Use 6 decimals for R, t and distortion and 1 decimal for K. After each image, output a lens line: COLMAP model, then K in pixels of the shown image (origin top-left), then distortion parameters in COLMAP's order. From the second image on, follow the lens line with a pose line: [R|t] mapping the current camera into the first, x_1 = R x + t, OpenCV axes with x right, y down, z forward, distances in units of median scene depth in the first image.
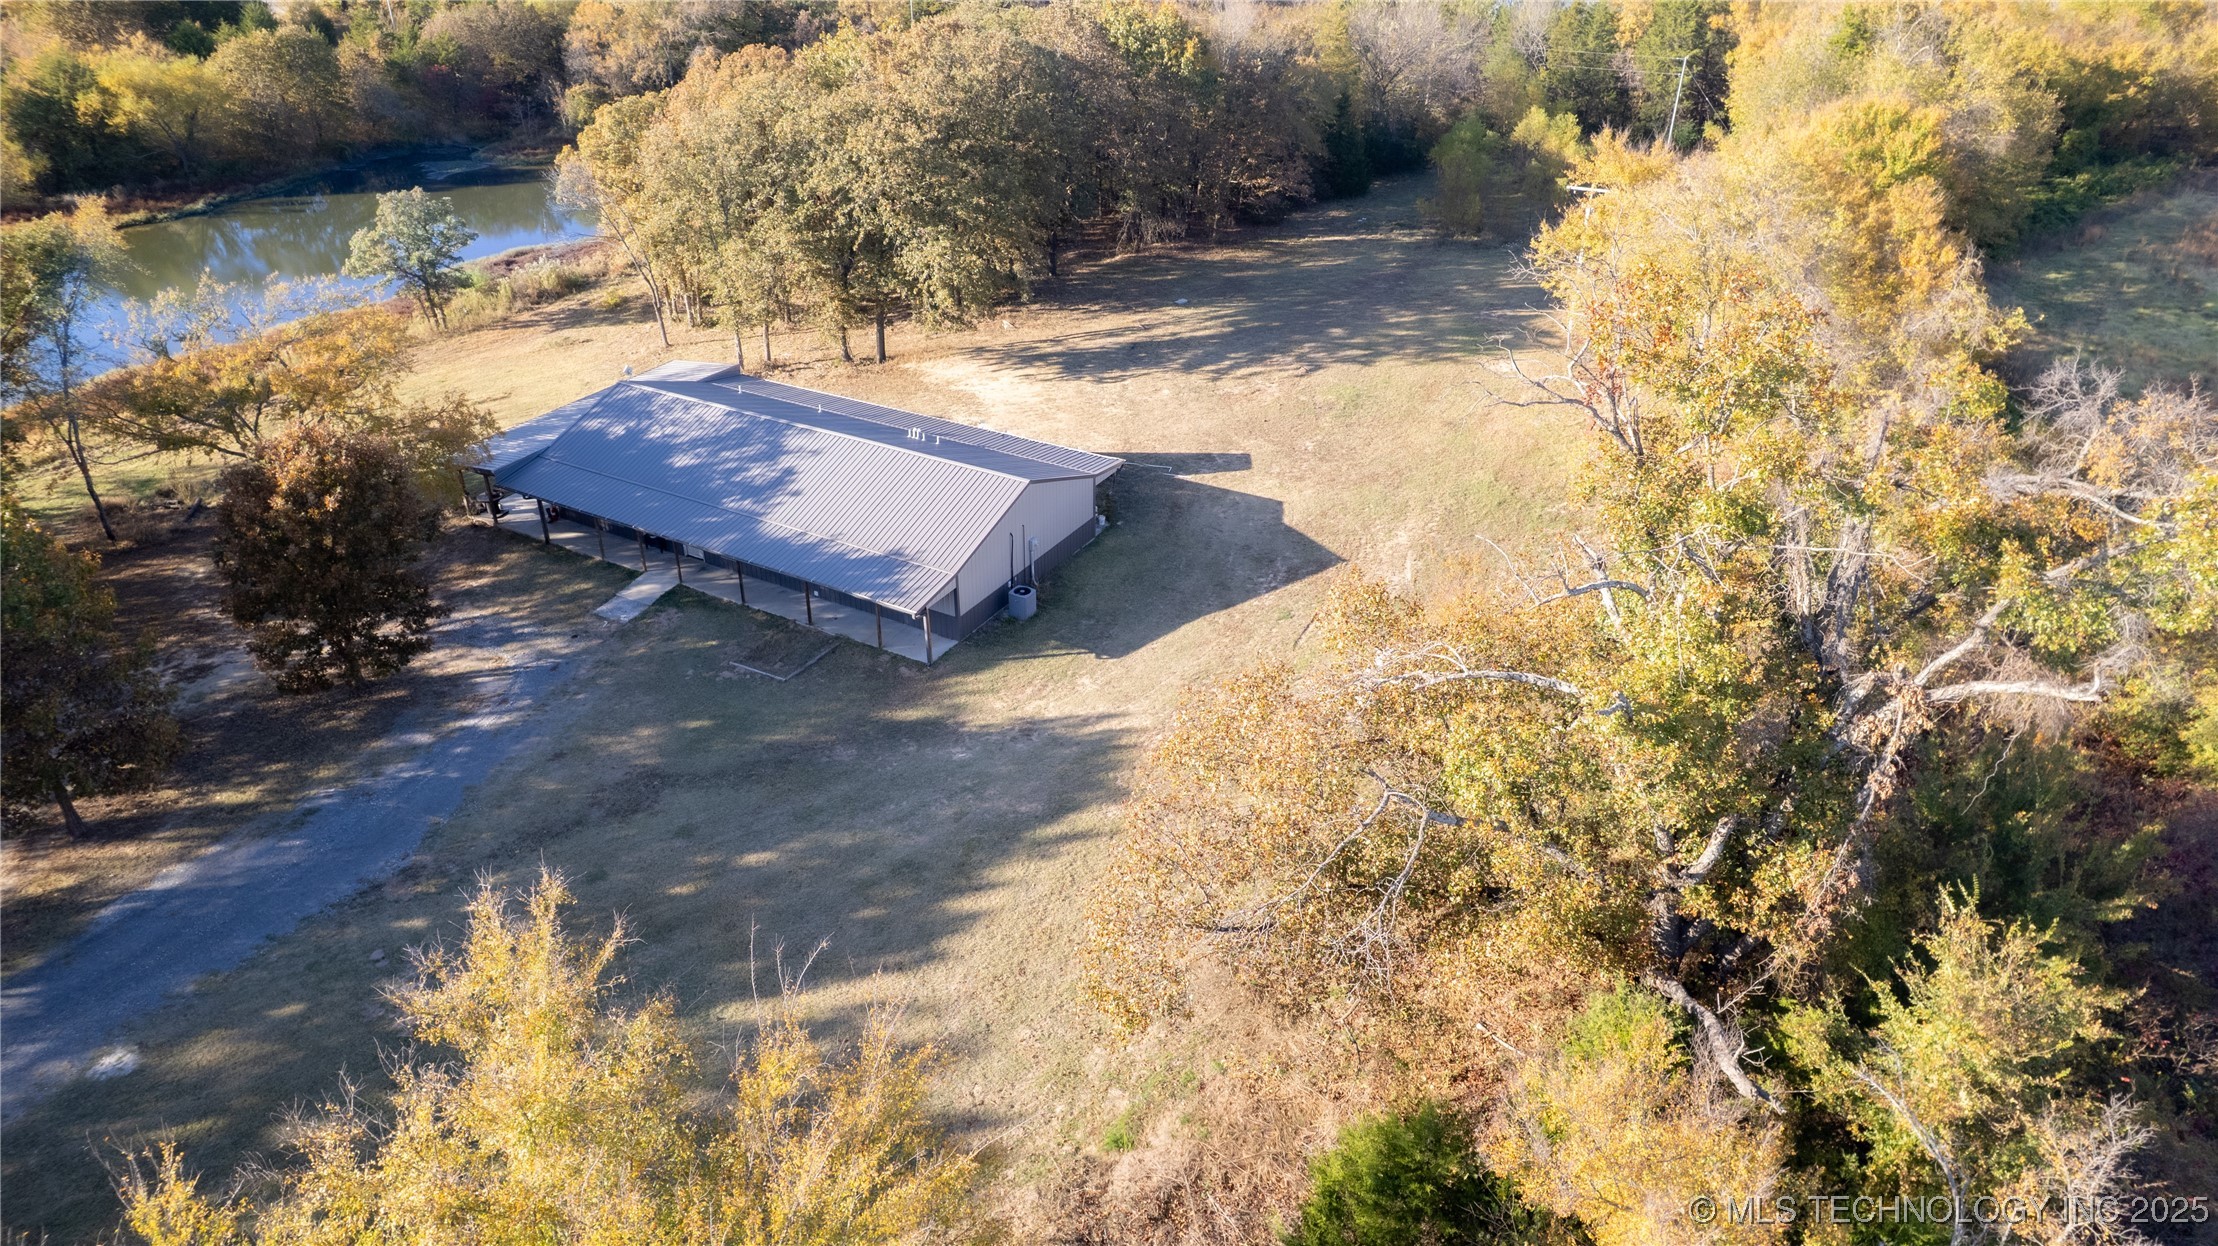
lens RADIAL K [[1464.6, 0, 1107.6], [0, 1464.6, 596.6], [0, 0, 1]] dist [-0.060851, 0.048468]
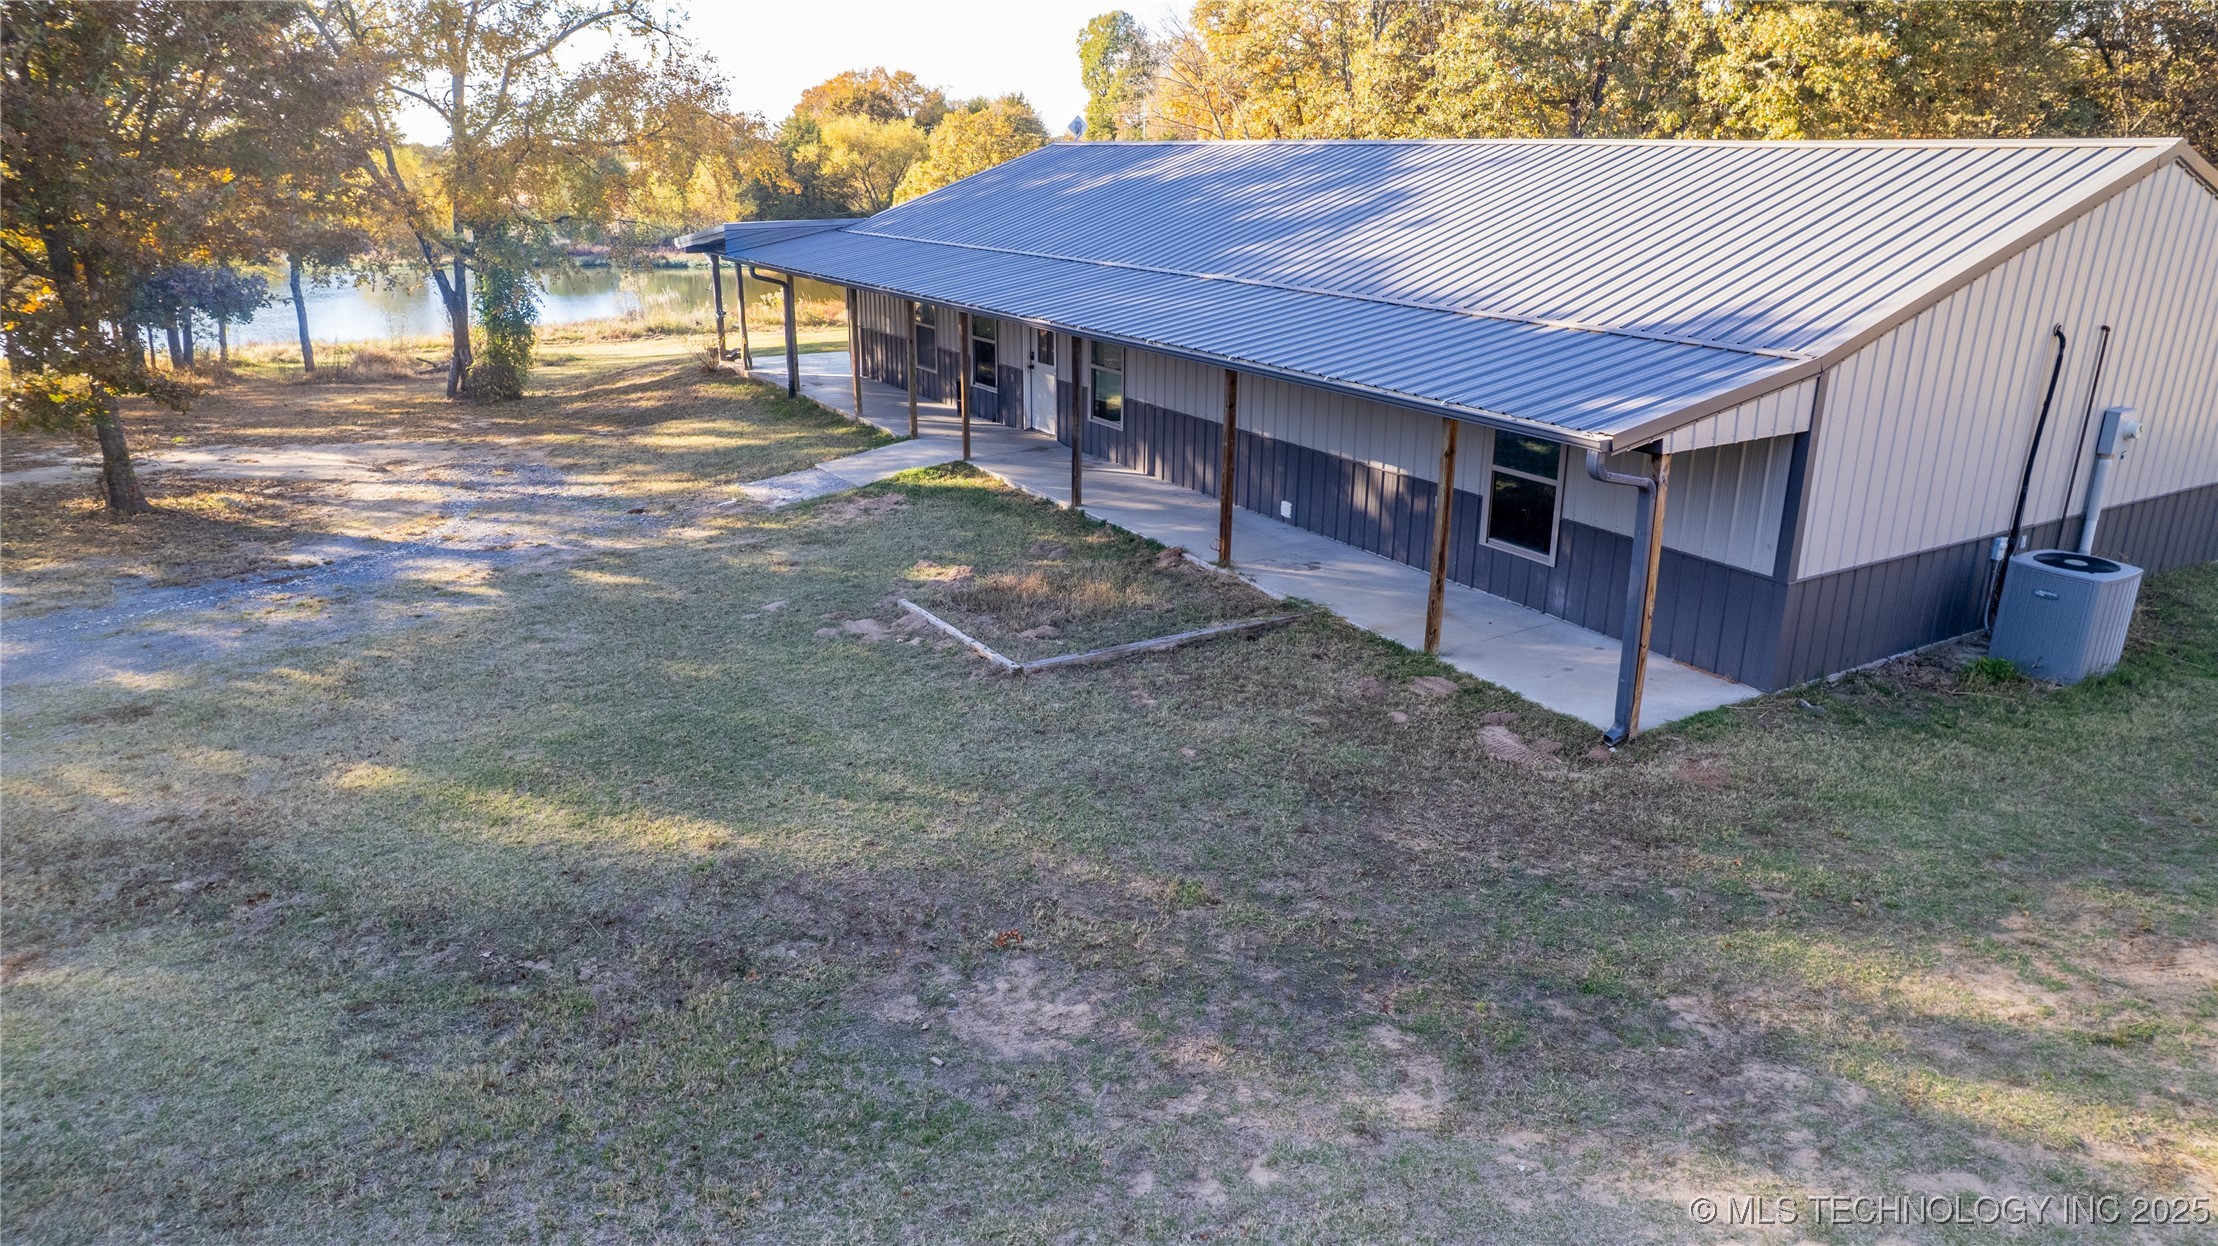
lens RADIAL K [[1464.6, 0, 1124.2], [0, 1464.6, 616.0], [0, 0, 1]] dist [-0.060851, 0.048468]
pose [[0.878830, 0.160522, -0.449322, -0.090662], [-0.242576, 0.961240, -0.131050, 0.074492], [0.410871, 0.224165, 0.883705, 0.758623]]
